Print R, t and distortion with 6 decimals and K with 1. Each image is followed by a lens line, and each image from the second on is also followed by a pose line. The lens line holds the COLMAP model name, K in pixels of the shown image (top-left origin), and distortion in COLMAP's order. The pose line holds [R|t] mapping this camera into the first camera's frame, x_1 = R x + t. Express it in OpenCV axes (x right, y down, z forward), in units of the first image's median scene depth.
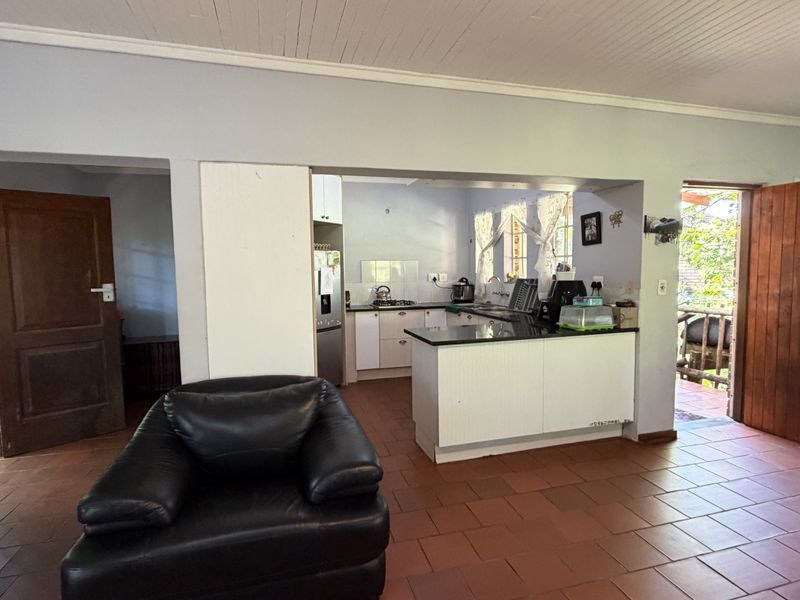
lens RADIAL K [[429.0, 0, 399.3], [0, 429.0, 299.9], [0, 0, 1]] dist [-0.006316, -0.000069]
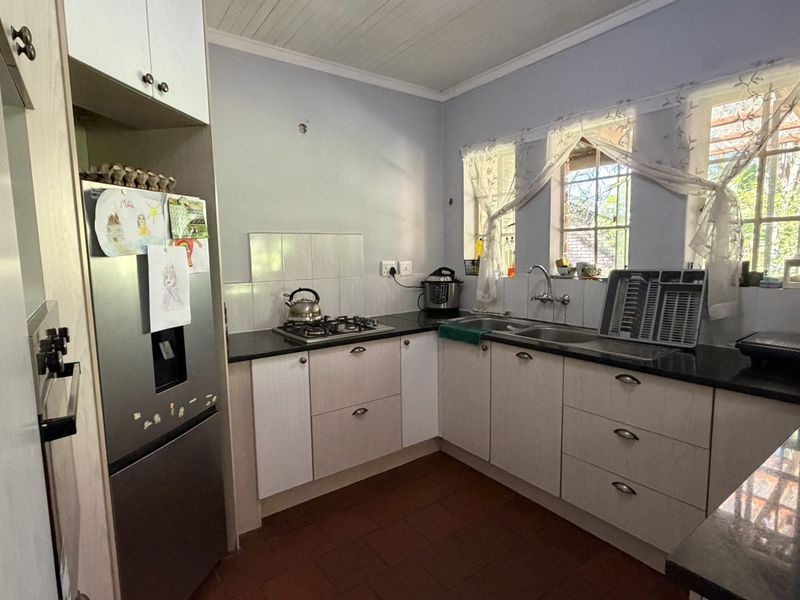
lens RADIAL K [[429.0, 0, 398.5], [0, 429.0, 300.2], [0, 0, 1]] dist [-0.006316, -0.000069]
pose [[0.941056, -0.038197, 0.336088, -0.103554], [0.027076, 0.998922, 0.037717, -0.037291], [-0.337167, -0.026394, 0.941075, 0.572060]]
